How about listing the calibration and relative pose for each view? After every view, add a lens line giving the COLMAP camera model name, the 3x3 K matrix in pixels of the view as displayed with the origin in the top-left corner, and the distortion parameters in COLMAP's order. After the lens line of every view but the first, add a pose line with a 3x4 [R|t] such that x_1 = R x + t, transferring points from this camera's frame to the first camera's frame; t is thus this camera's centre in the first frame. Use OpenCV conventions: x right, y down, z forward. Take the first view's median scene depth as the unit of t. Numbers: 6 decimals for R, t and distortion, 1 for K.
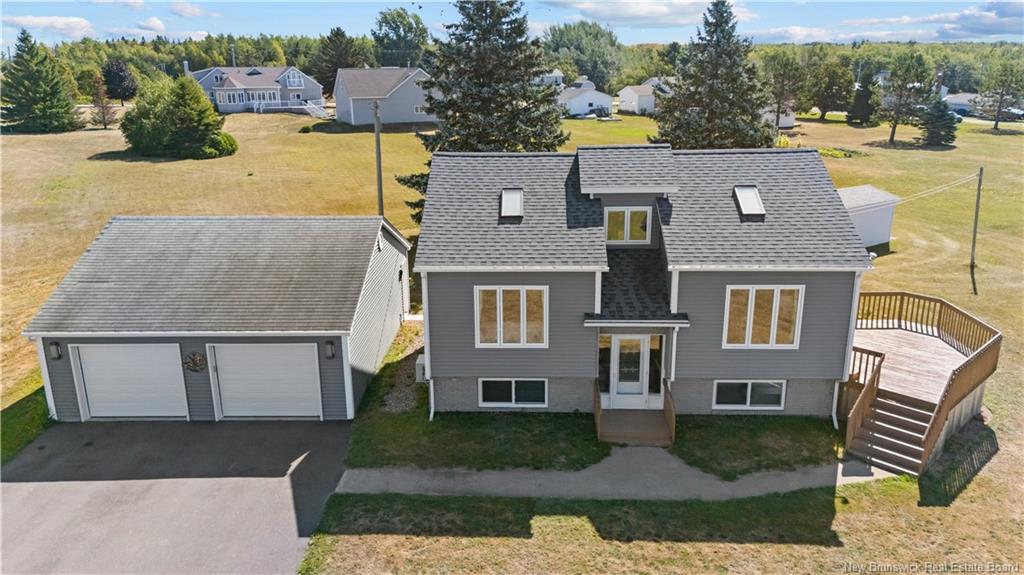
lens RADIAL K [[742.8, 0, 512.0], [0, 742.8, 287.5], [0, 0, 1]] dist [0.037548, -0.008239]
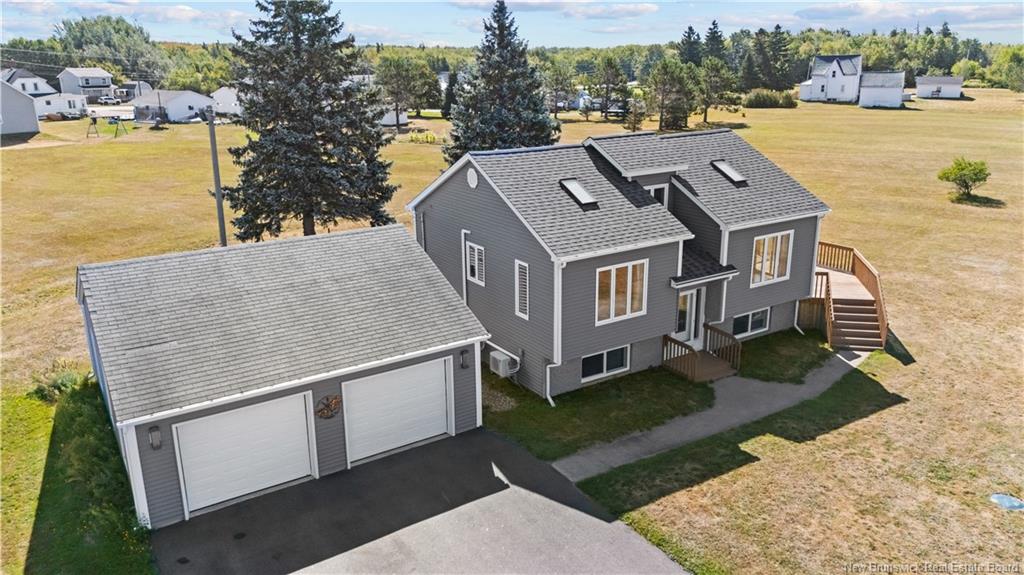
lens RADIAL K [[742.8, 0, 512.0], [0, 742.8, 287.5], [0, 0, 1]] dist [0.037548, -0.008239]
pose [[0.827879, -0.165109, 0.536055, -0.729449], [0.165459, 0.985054, 0.047870, -0.046933], [-0.535947, 0.049065, 0.842825, 0.154426]]
